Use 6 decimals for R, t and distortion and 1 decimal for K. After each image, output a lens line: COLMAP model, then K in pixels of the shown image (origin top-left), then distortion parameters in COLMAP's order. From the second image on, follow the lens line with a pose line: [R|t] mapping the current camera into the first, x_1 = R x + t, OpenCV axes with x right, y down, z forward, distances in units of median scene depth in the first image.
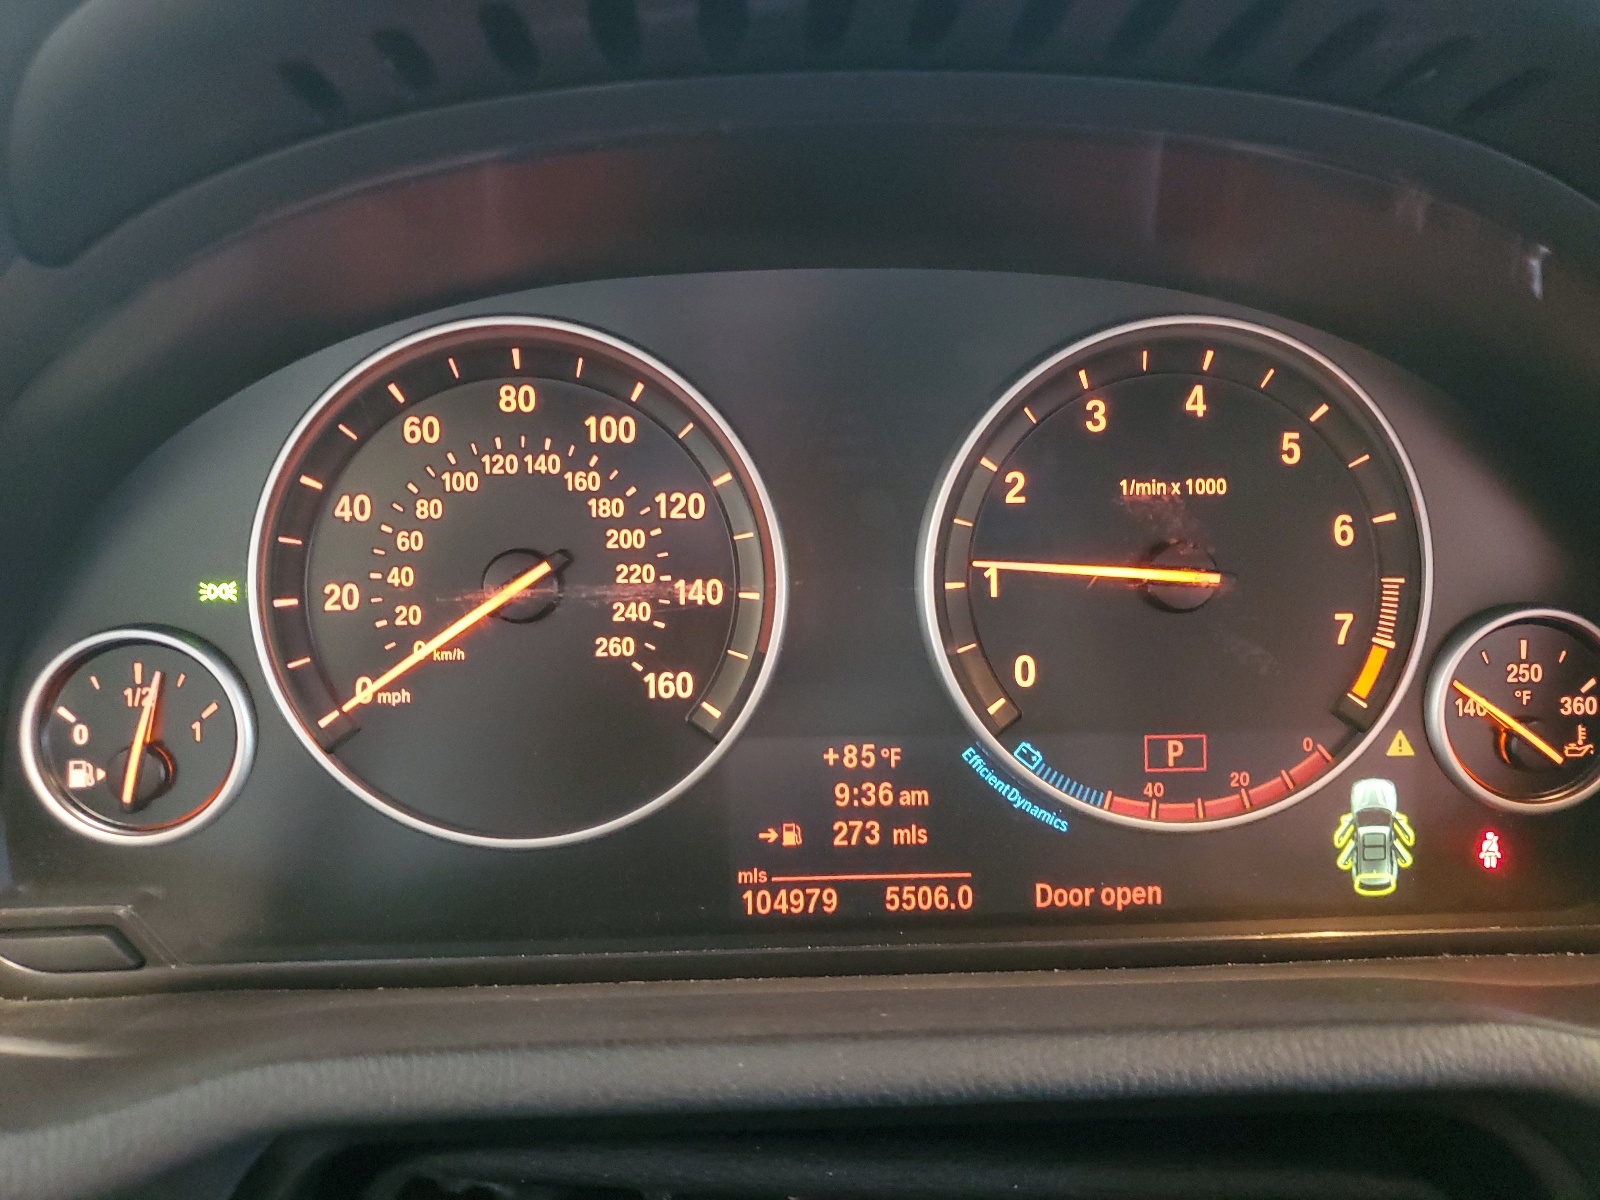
lens RADIAL K [[1231.9, 0, 803.3], [0, 1231.9, 606.5], [0, 0, 1]] dist [-0.015854, -0.005985]
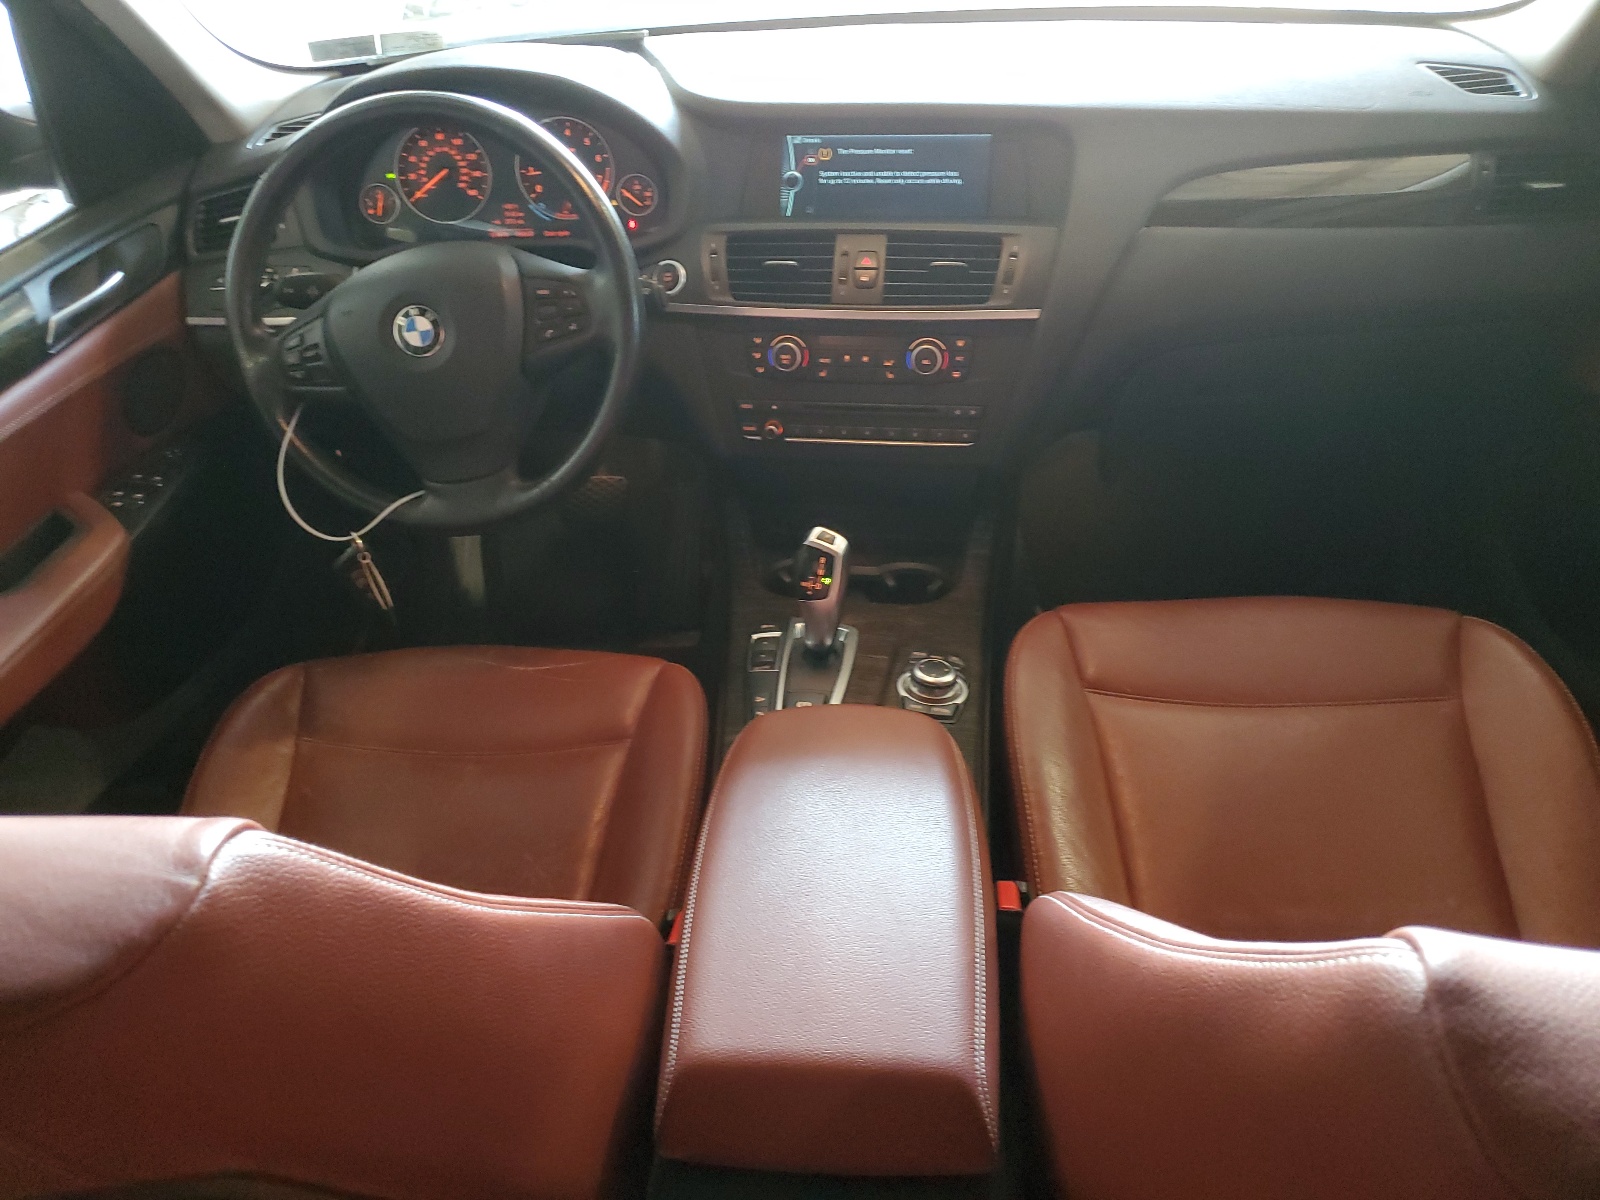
lens RADIAL K [[1231.9, 0, 792.4], [0, 1231.9, 598.6], [0, 0, 1]] dist [-0.015854, -0.005985]
pose [[0.990384, 0.028424, -0.135394, 2.051332], [0.016280, 0.947922, 0.318085, 0.062642], [0.137384, -0.317231, 0.938344, -4.399925]]
